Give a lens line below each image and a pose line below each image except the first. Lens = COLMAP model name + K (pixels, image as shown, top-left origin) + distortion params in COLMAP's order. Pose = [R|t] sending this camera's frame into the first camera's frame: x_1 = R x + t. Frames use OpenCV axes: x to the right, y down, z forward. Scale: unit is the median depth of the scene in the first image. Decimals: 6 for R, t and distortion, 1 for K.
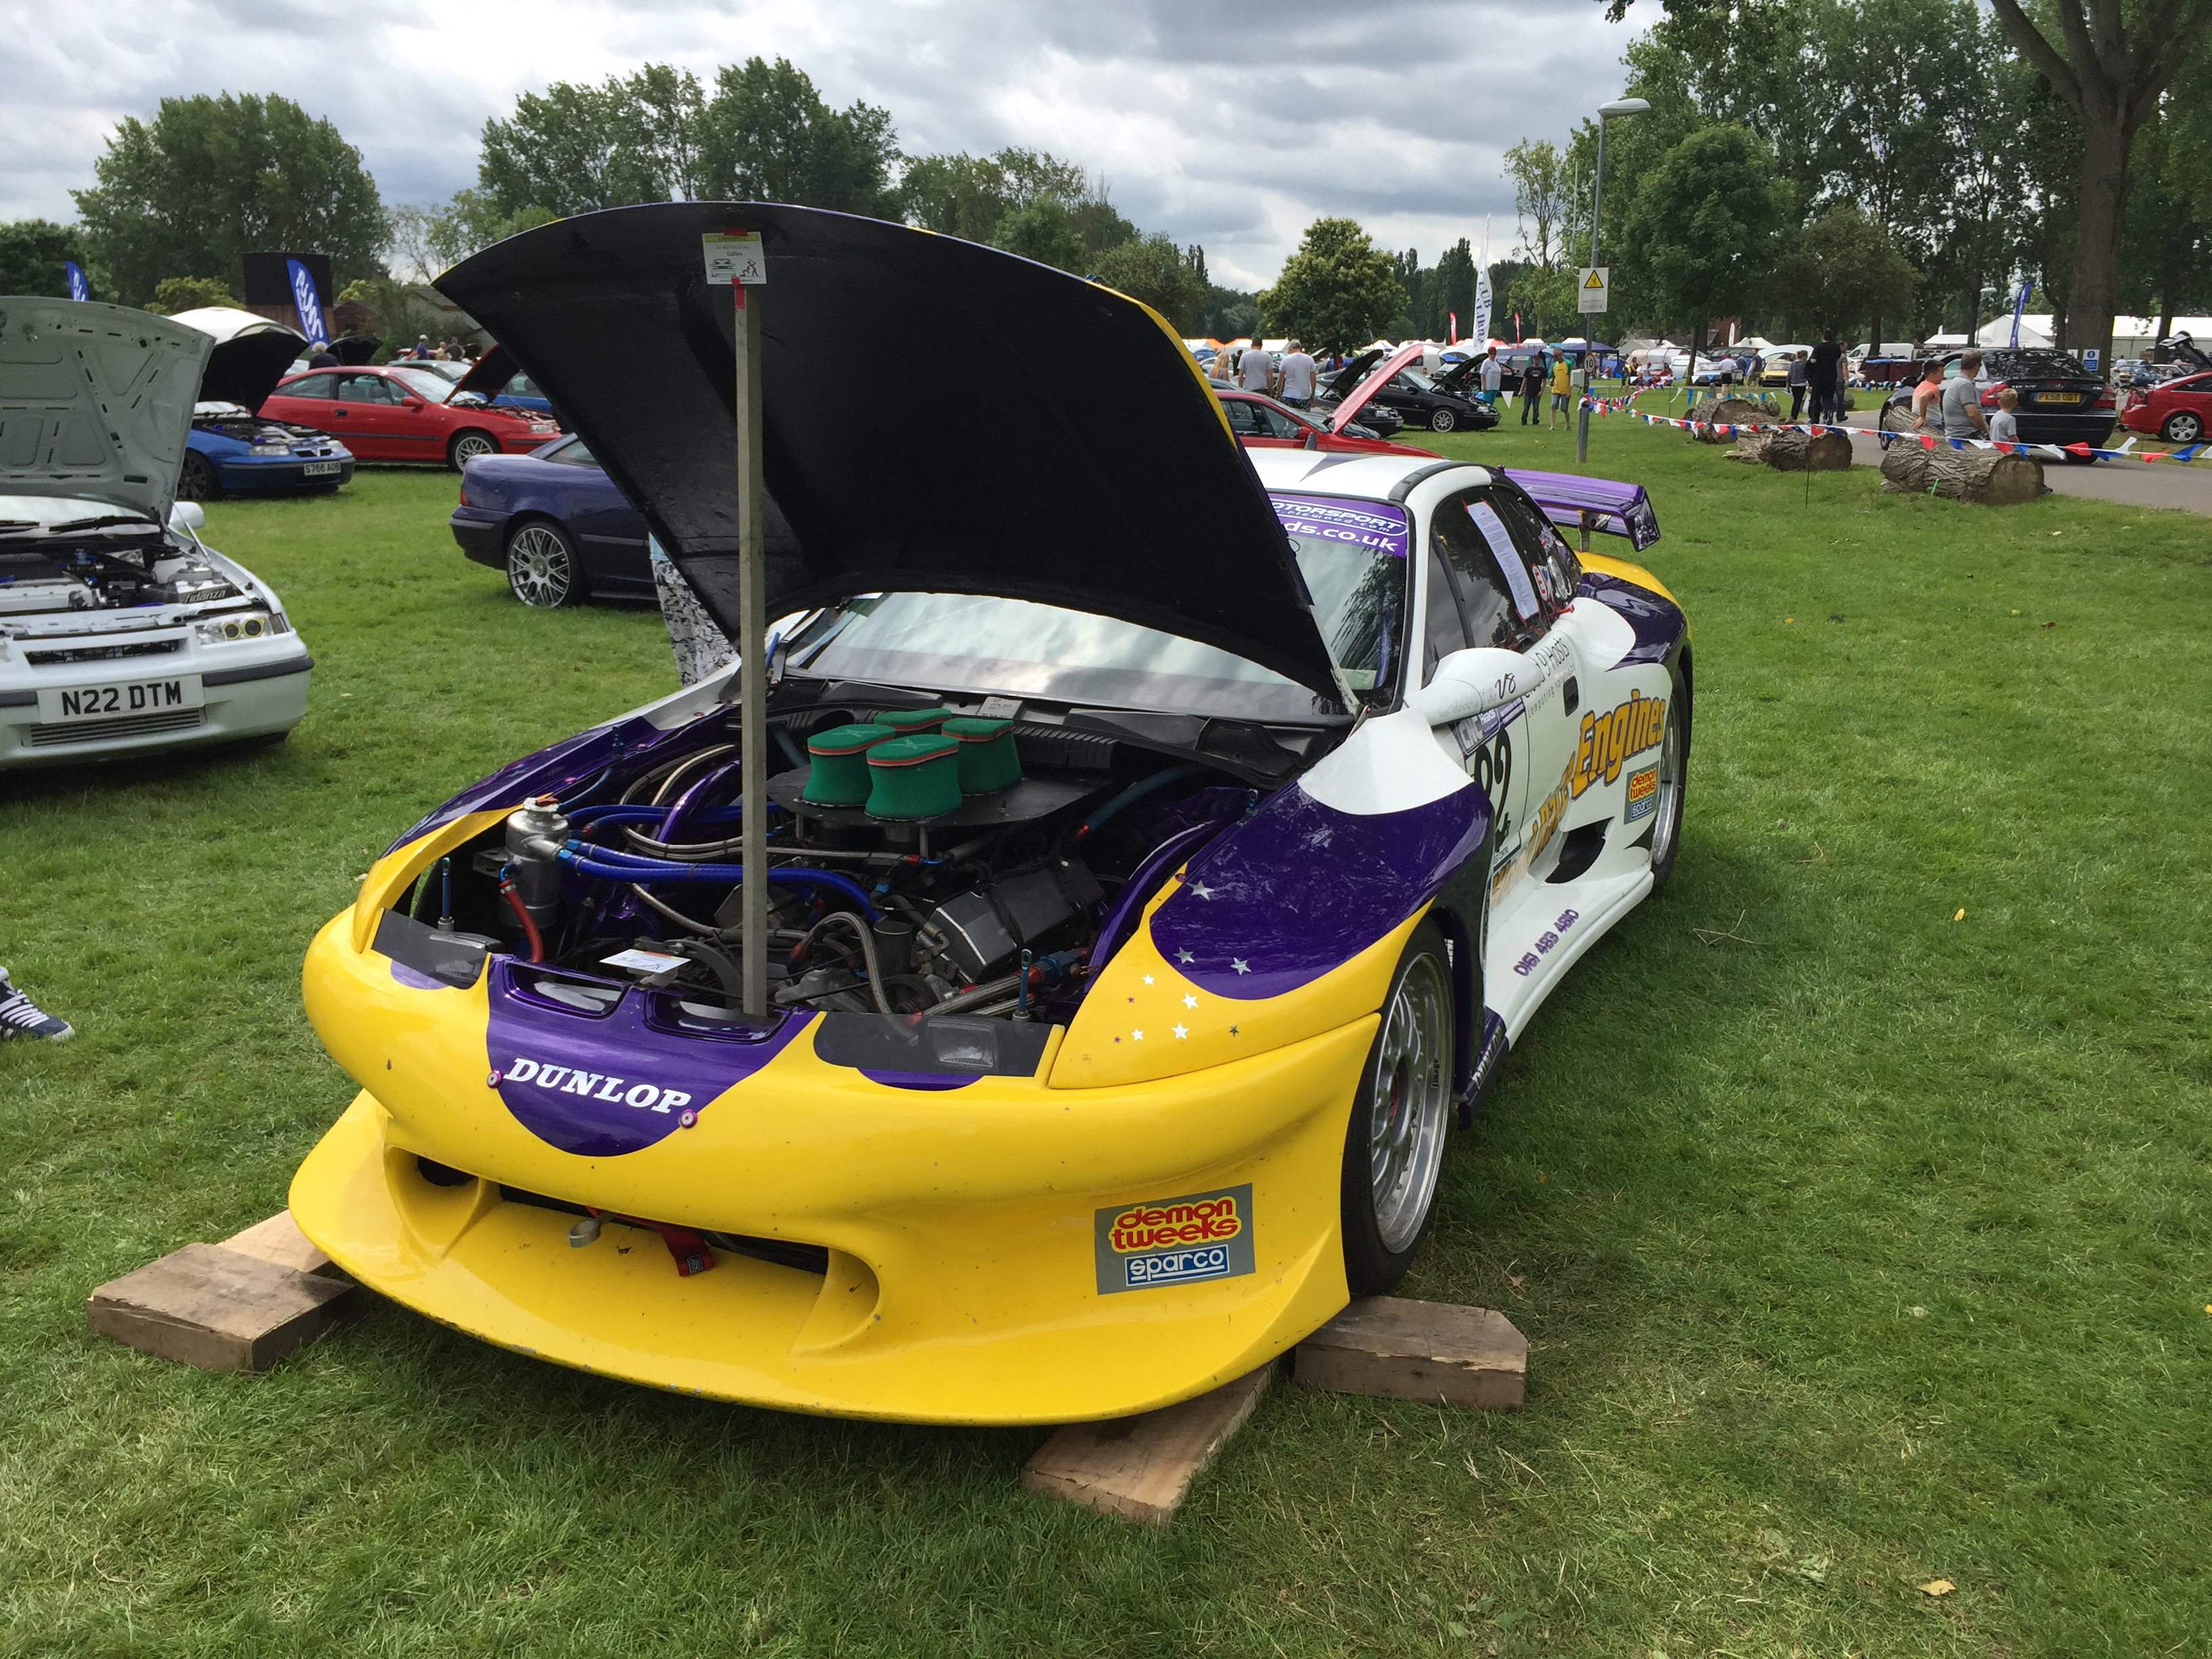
lens RADIAL K [[1888.9, 0, 1115.2], [0, 1888.9, 826.8], [0, 0, 1]] dist [0.086657, -0.118422]
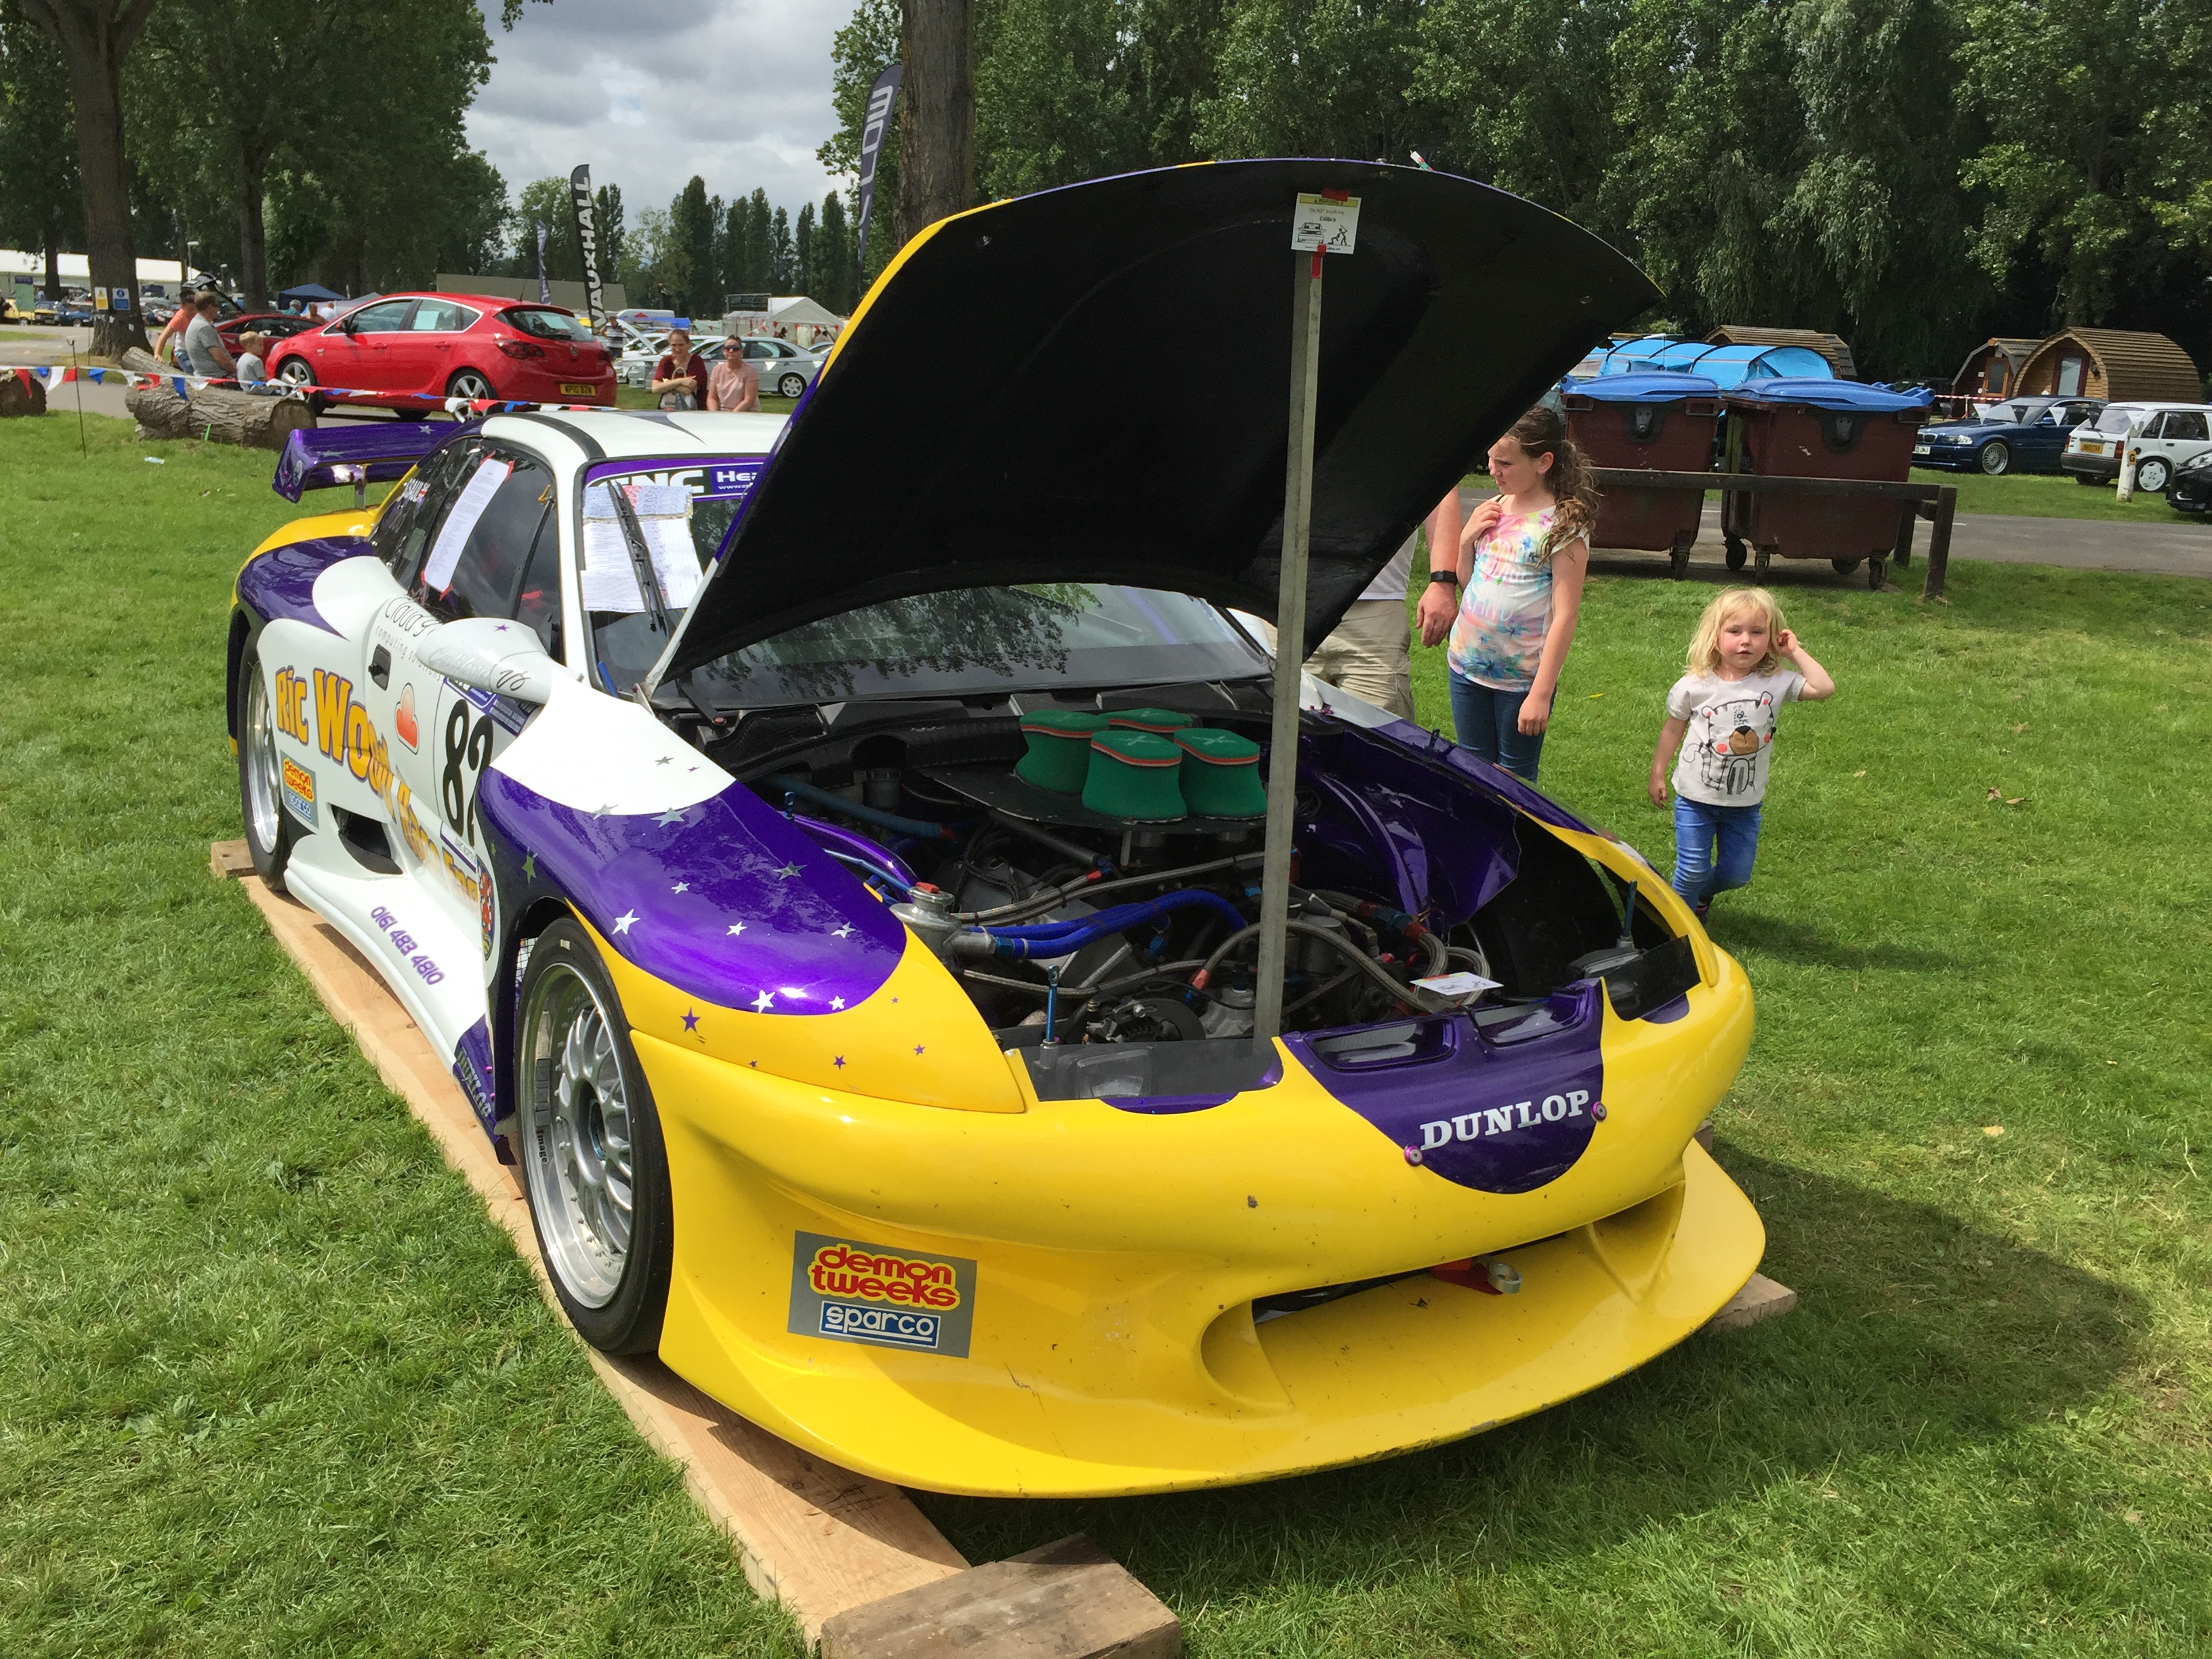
lens RADIAL K [[1888.9, 0, 1124.4], [0, 1888.9, 832.1], [0, 0, 1]] dist [0.086657, -0.118422]
pose [[0.534478, -0.191025, 0.823312, -1.059166], [0.163491, 0.979092, 0.121034, -0.138672], [-0.829219, 0.069914, 0.554534, 0.593552]]
